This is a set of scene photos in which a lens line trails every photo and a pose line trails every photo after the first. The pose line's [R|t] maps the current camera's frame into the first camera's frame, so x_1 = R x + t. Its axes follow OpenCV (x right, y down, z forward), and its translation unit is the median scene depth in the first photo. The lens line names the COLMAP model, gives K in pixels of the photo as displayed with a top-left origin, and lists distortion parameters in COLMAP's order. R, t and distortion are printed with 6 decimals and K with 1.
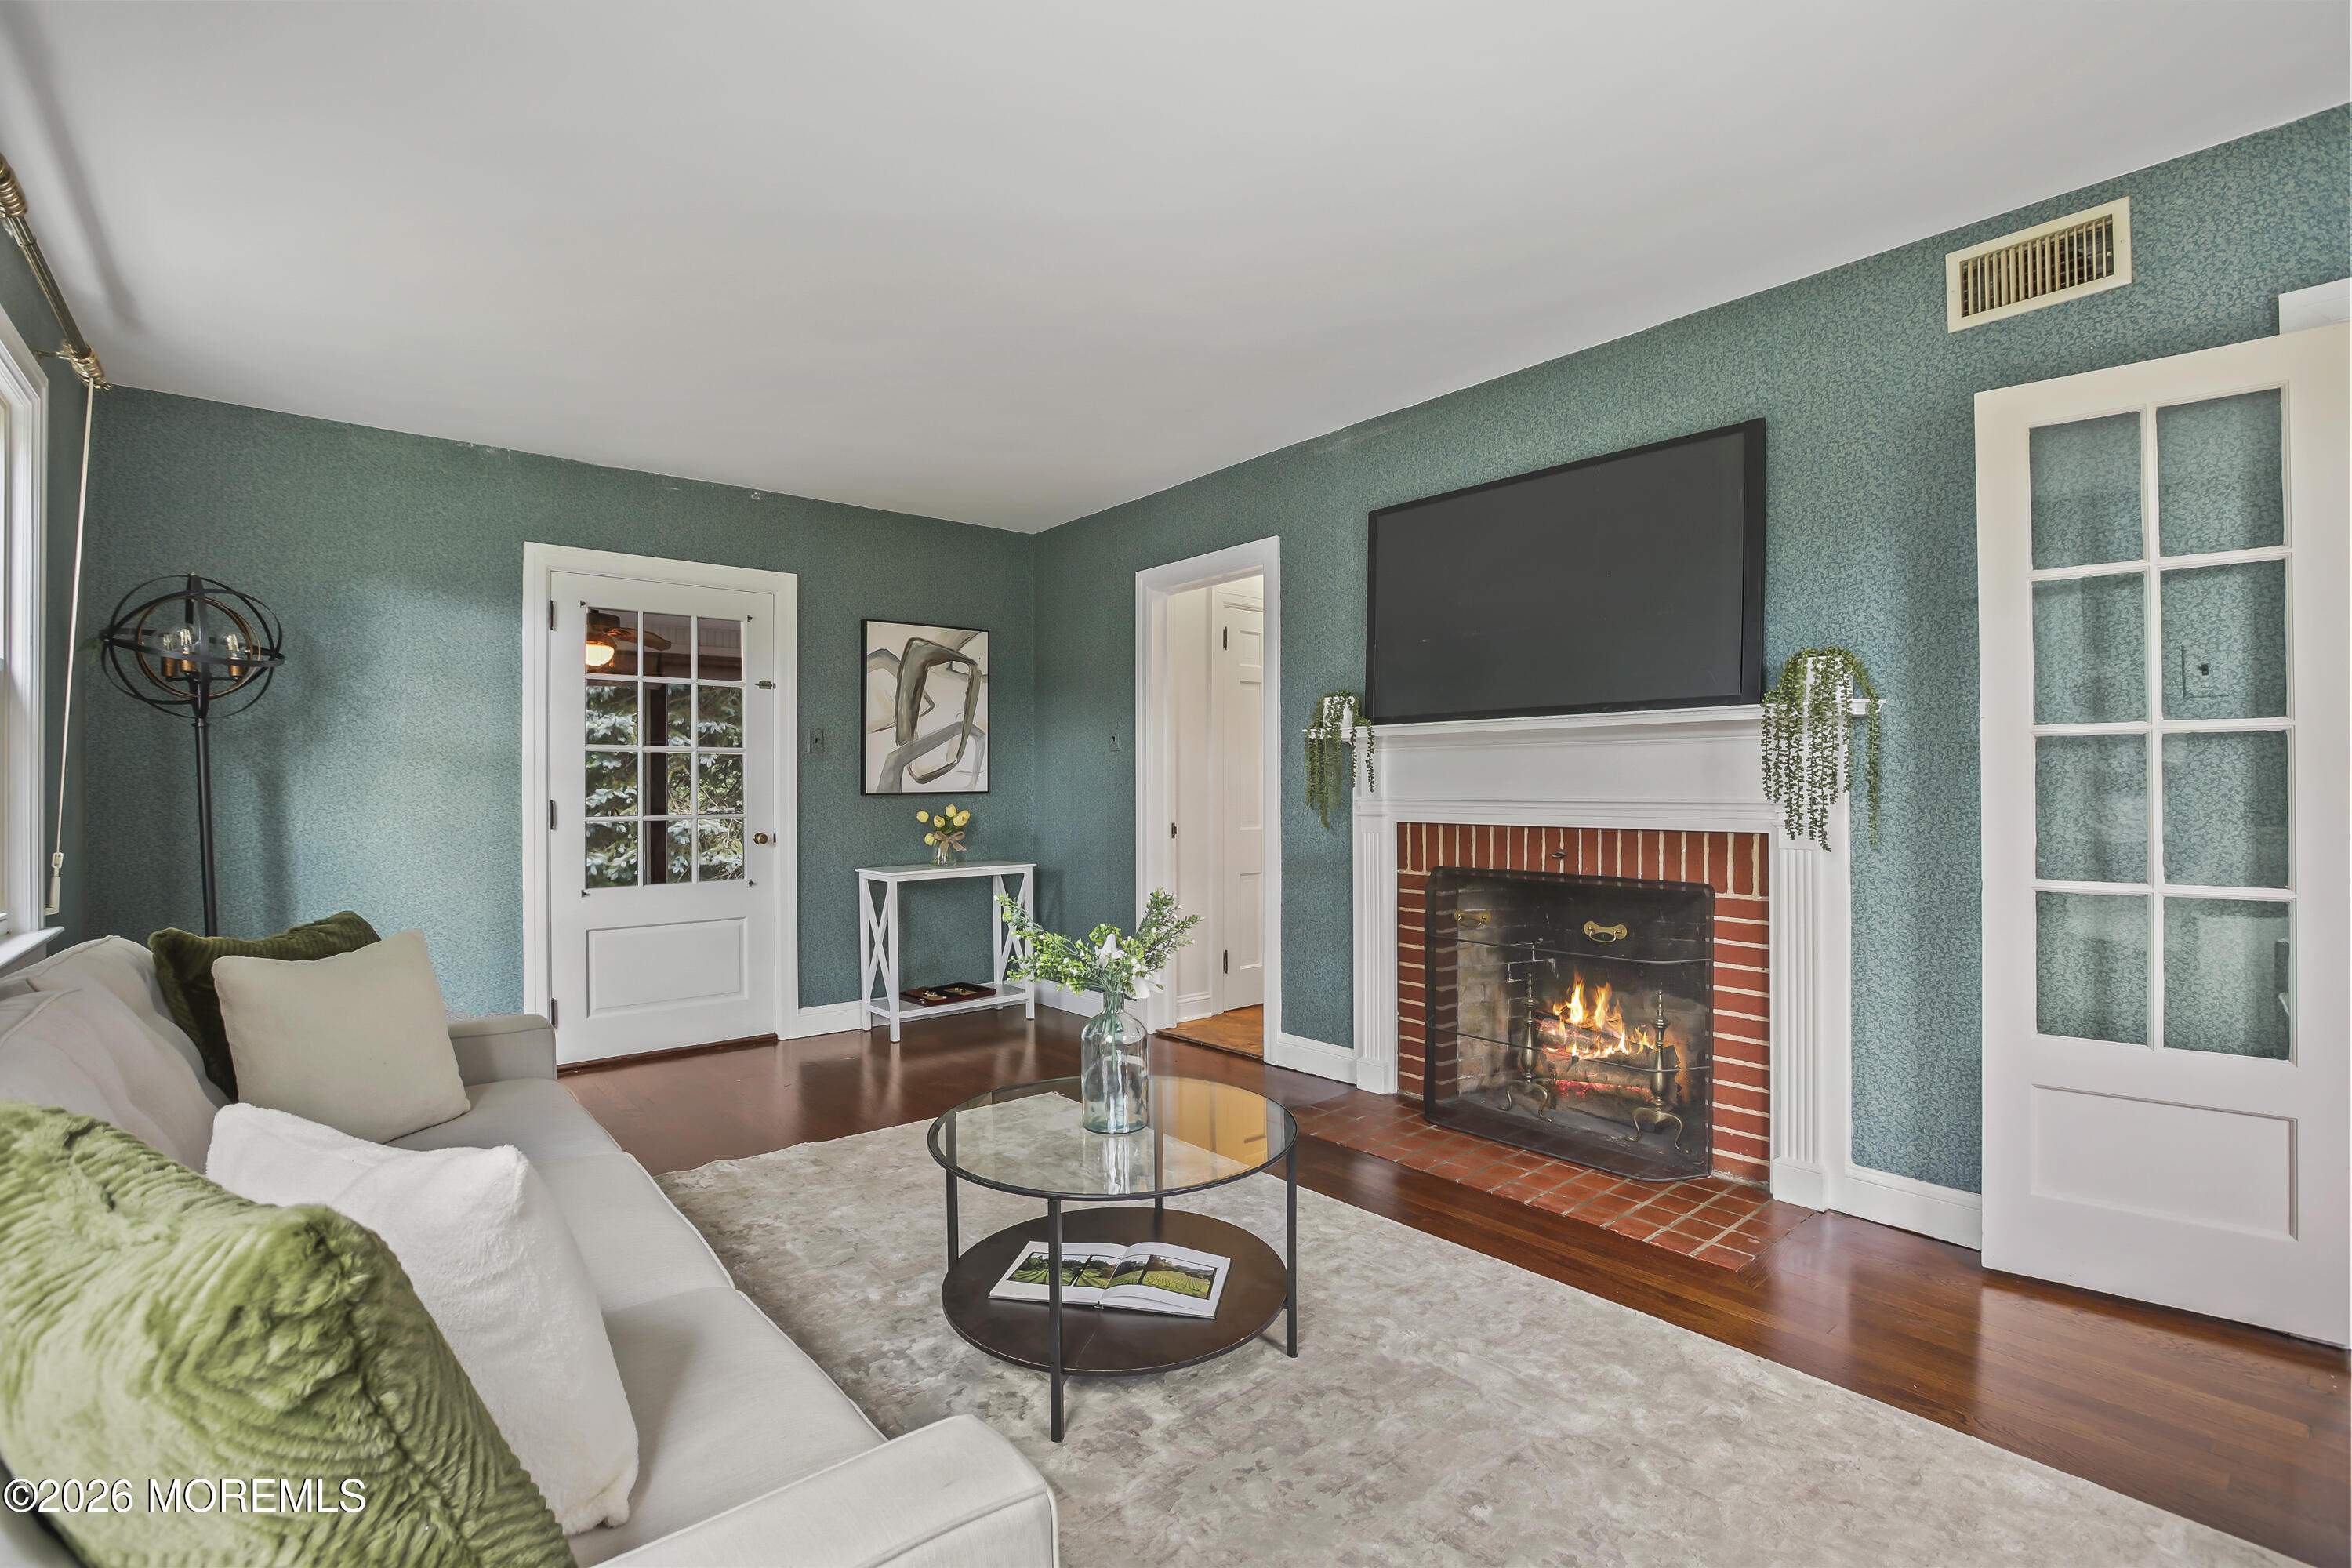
lens RADIAL K [[1079.7, 0, 1179.5], [0, 1079.7, 779.0], [0, 0, 1]] dist [-0.046878, 0.016518]
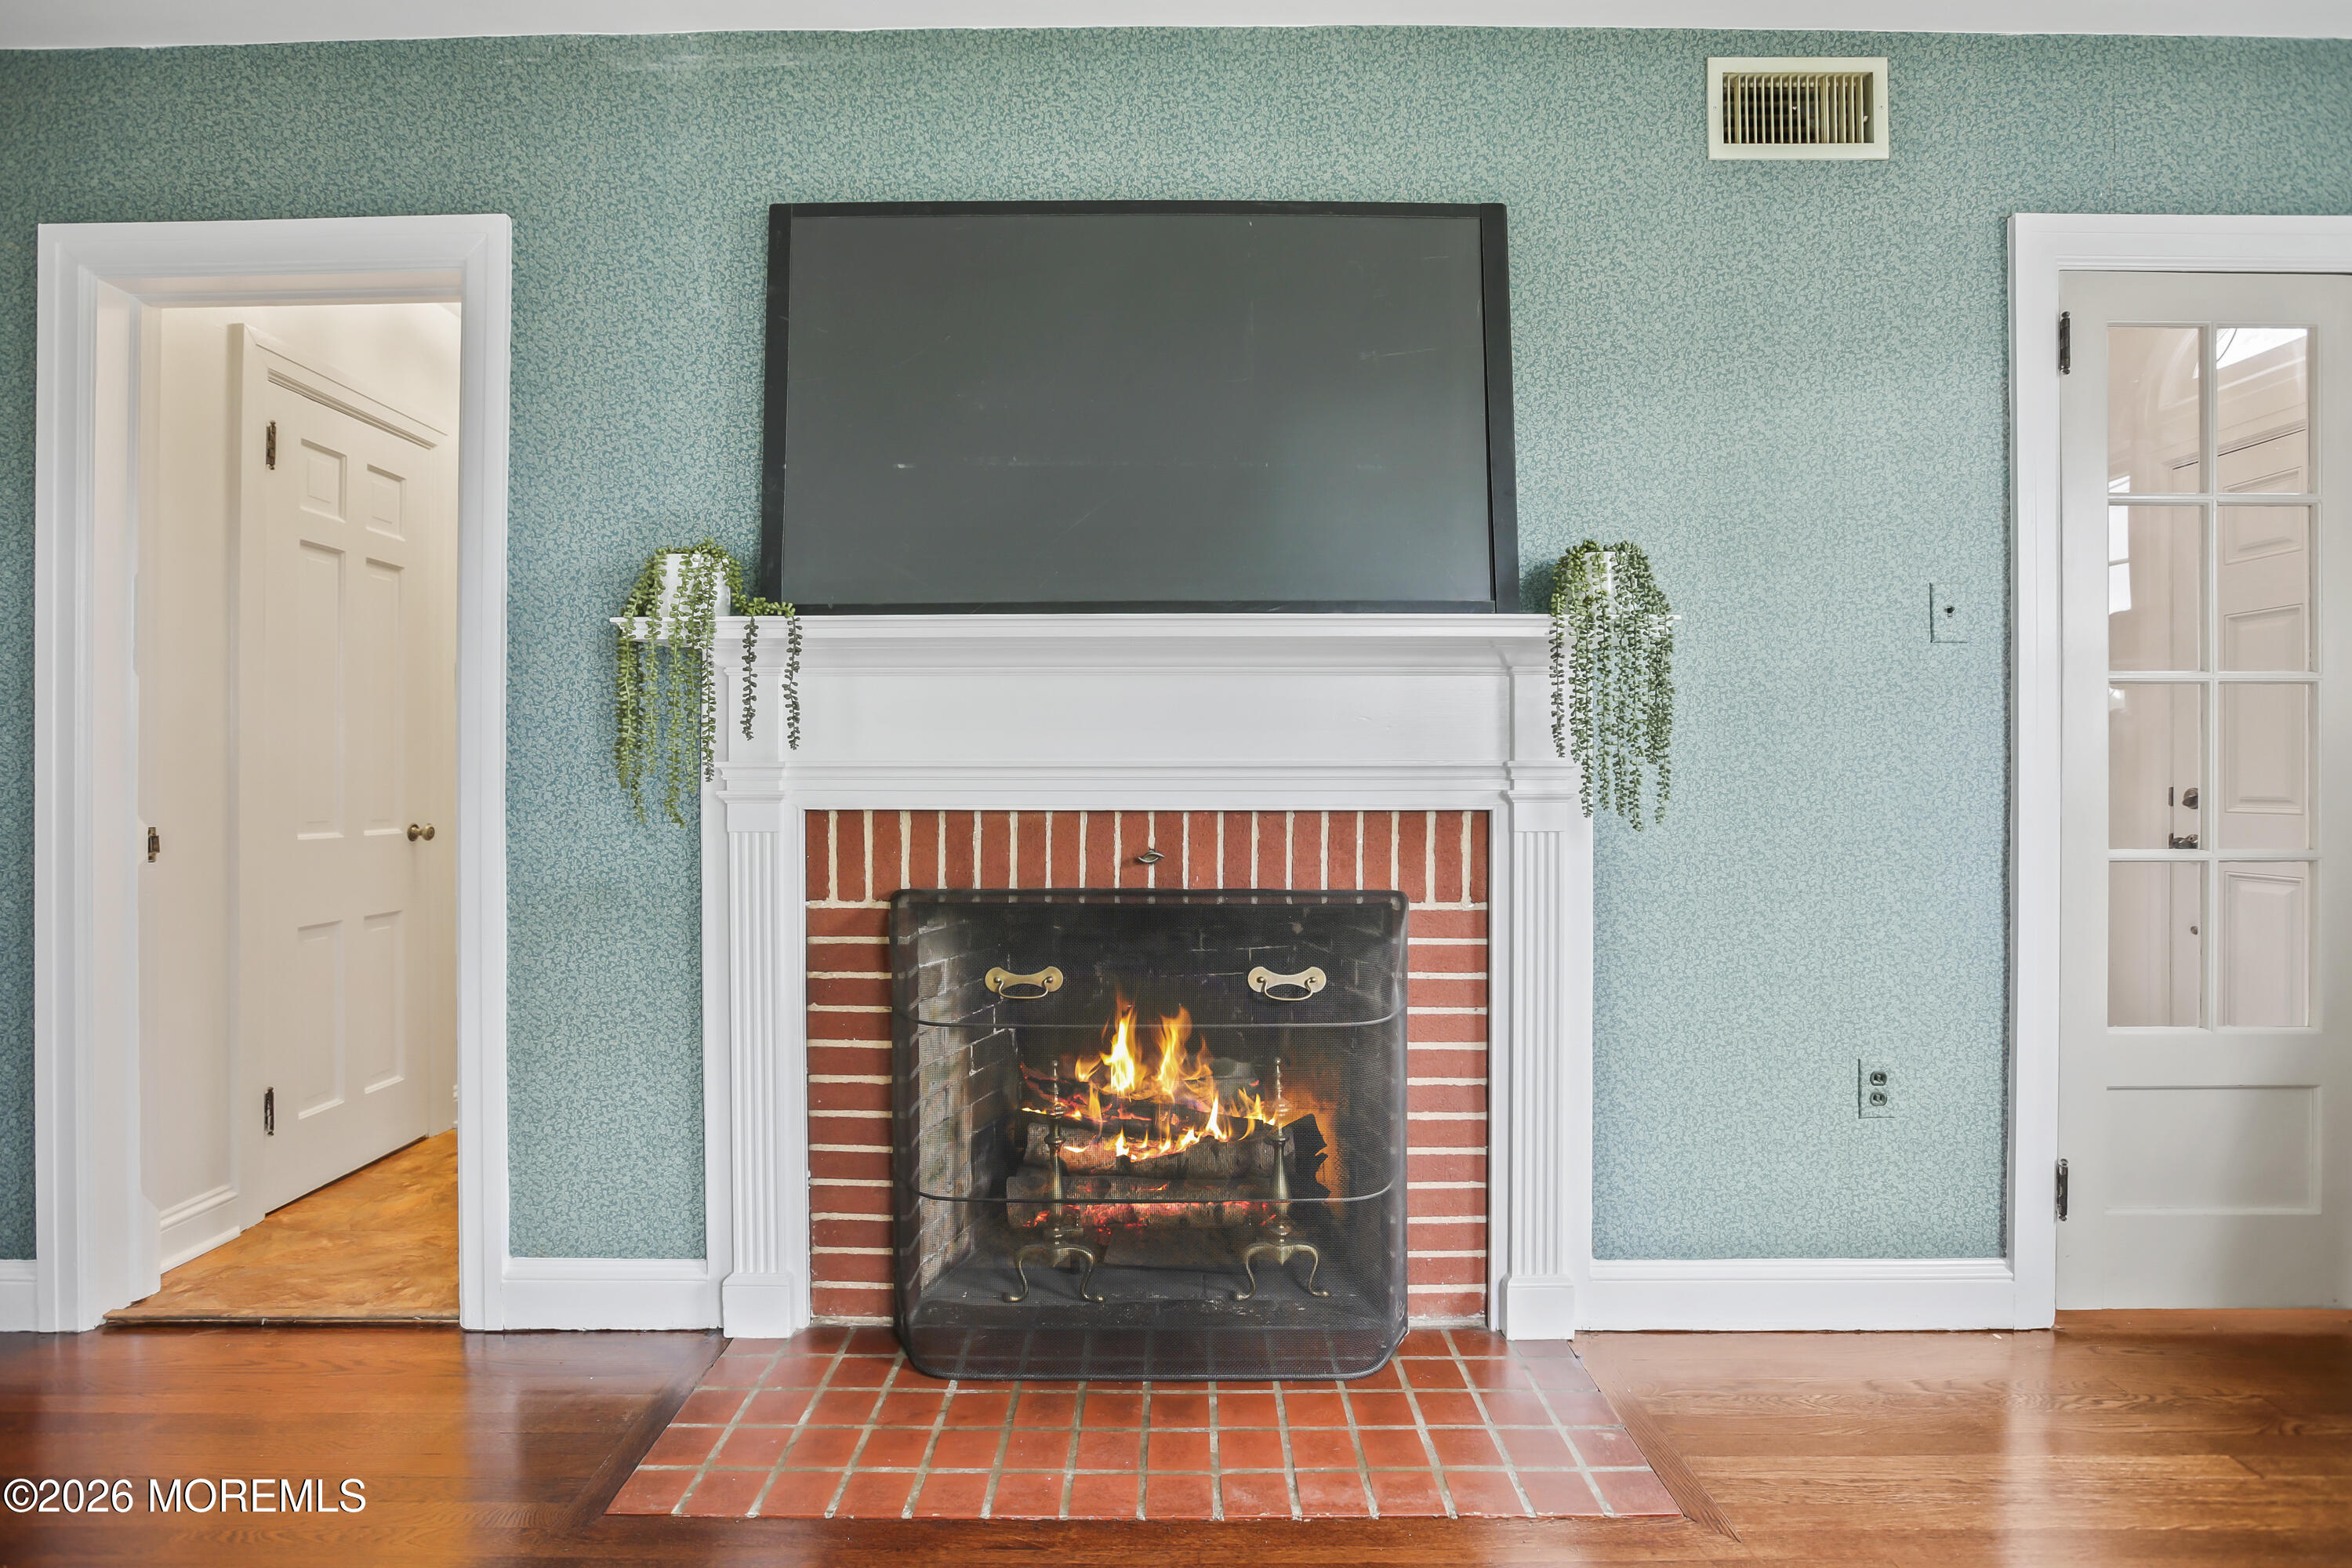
lens RADIAL K [[1128.3, 0, 1145.9], [0, 1128.3, 780.5], [0, 0, 1]] dist [-0.033690, 0.008250]
pose [[0.653382, 0.002490, 0.757025, -0.119178], [-0.006079, 0.999980, 0.001957, 0.026709], [-0.757004, -0.005880, 0.653384, 0.584183]]
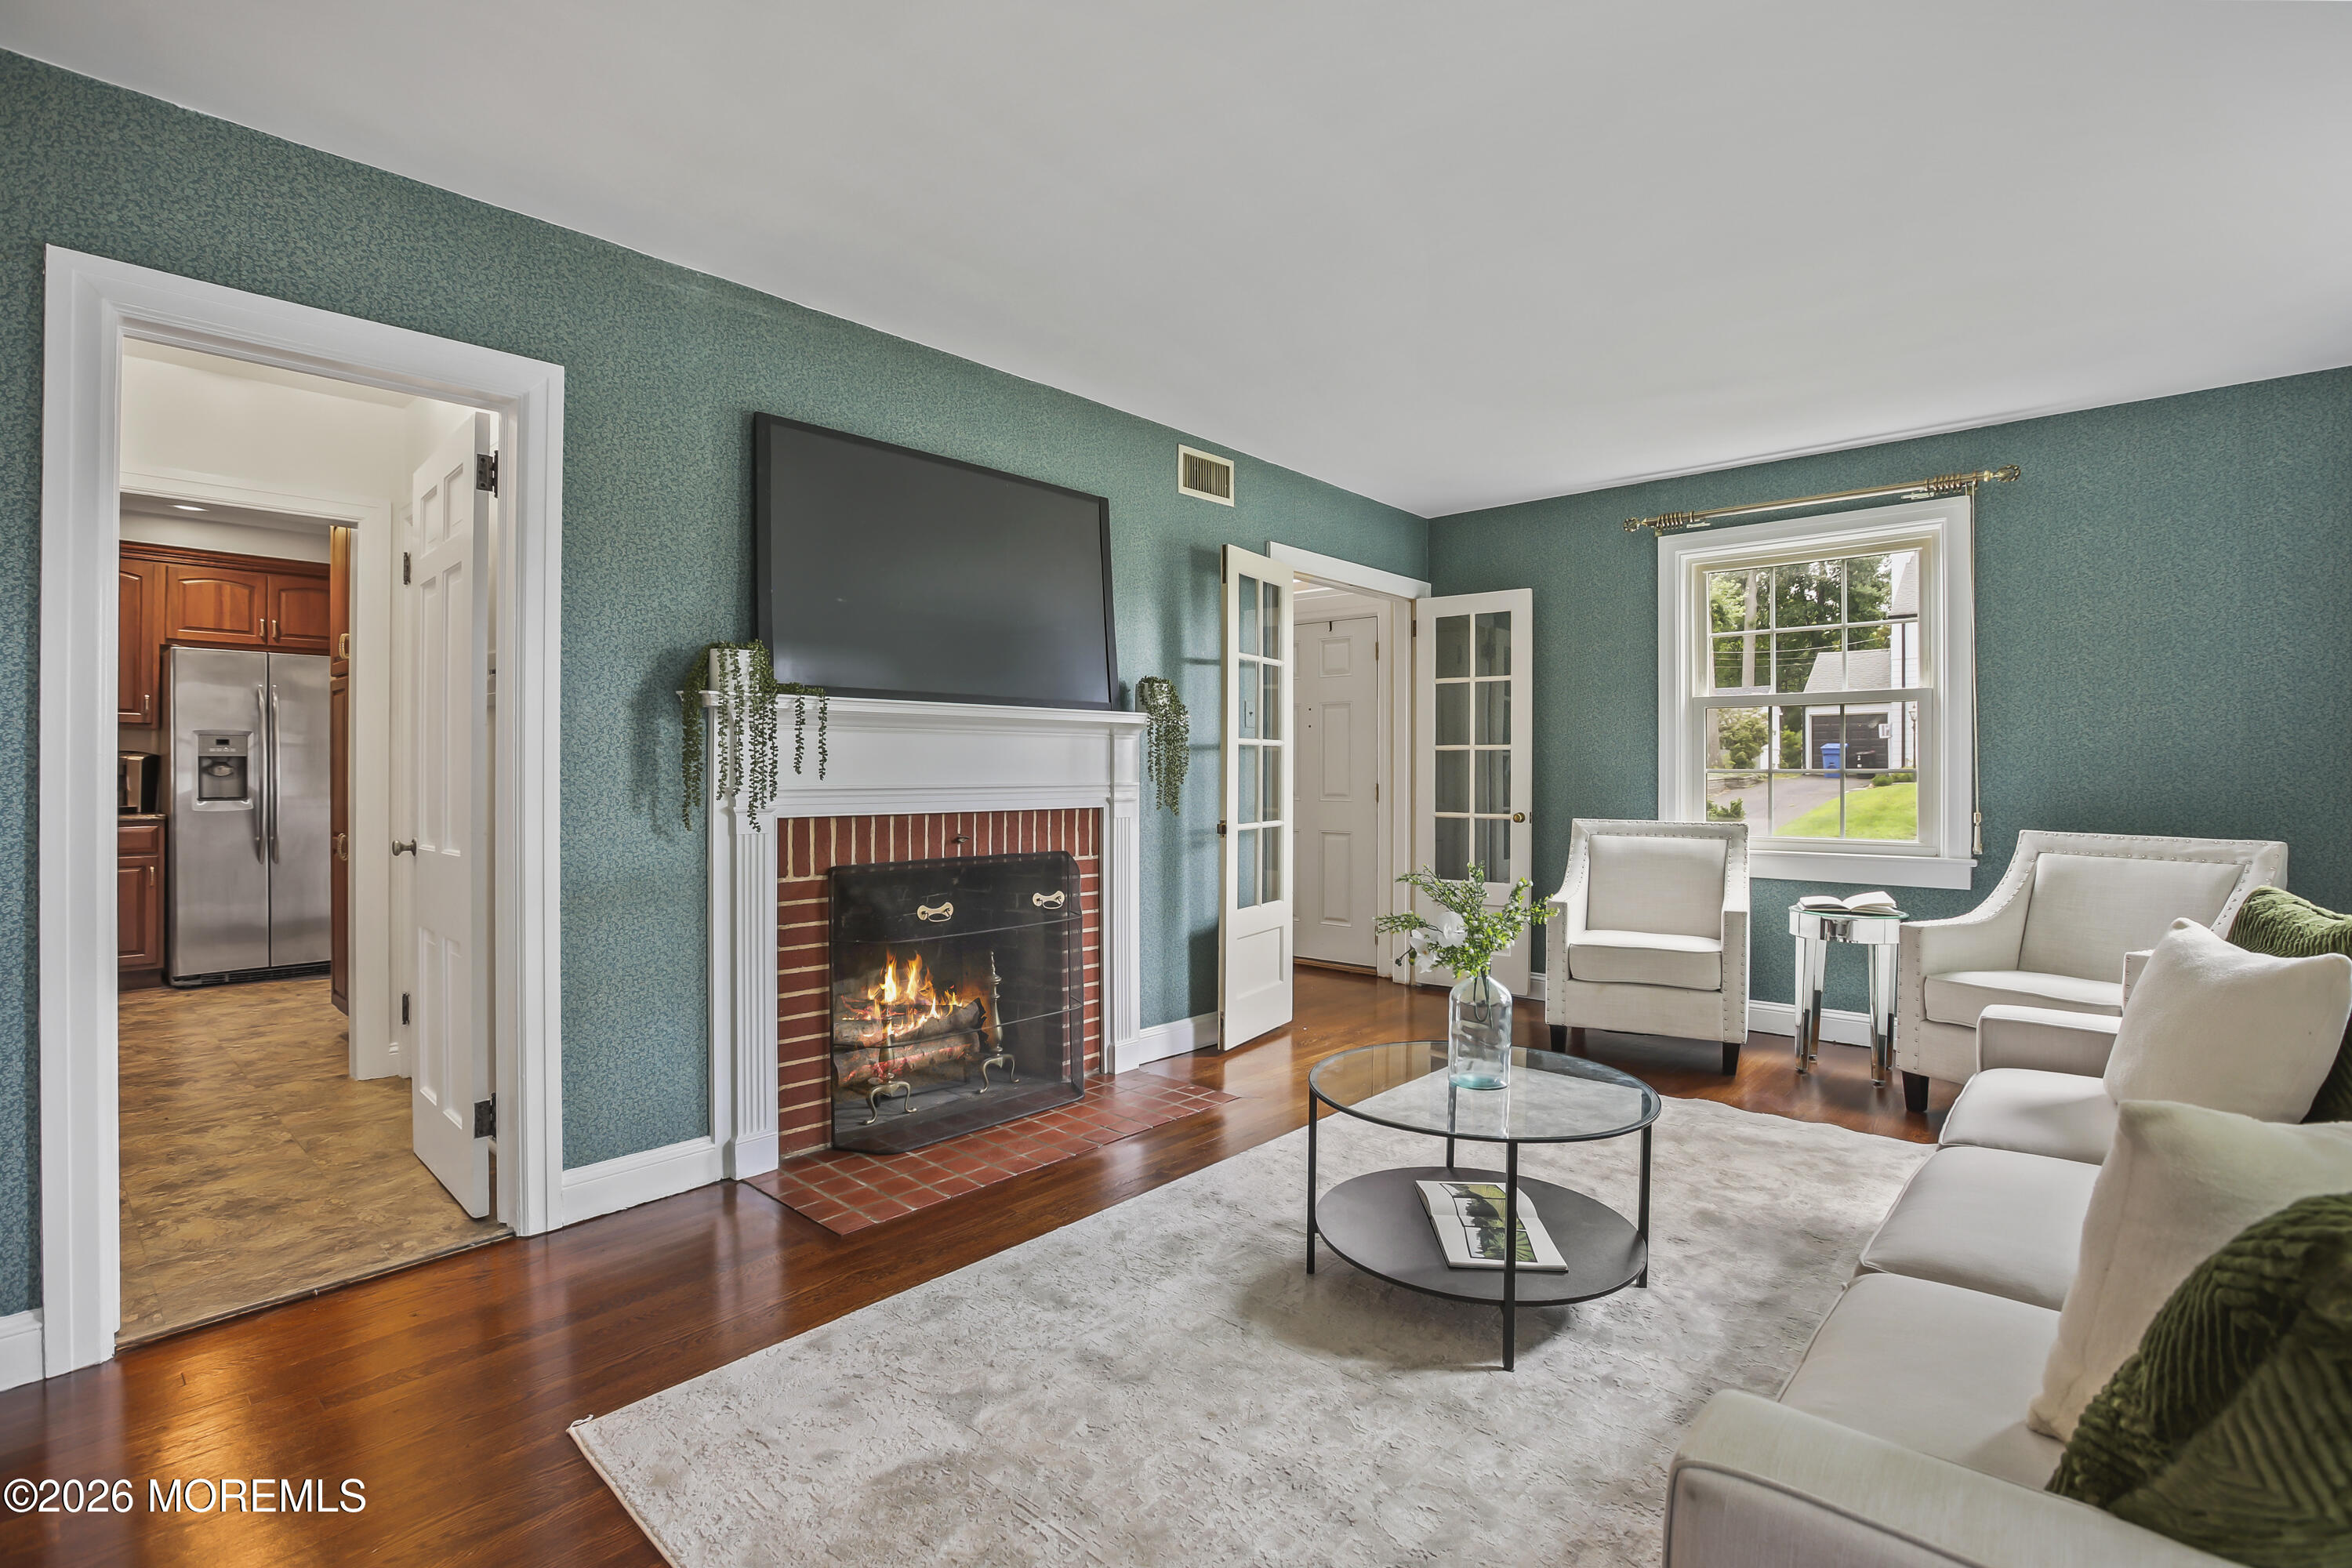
lens RADIAL K [[1079.7, 0, 1136.9], [0, 1079.7, 777.8], [0, 0, 1]] dist [-0.046878, 0.016518]
pose [[-0.094714, -0.001335, 0.995504, -0.684231], [-0.002415, 0.999996, 0.001111, 0.009897], [-0.995502, -0.002299, -0.094717, 0.916292]]
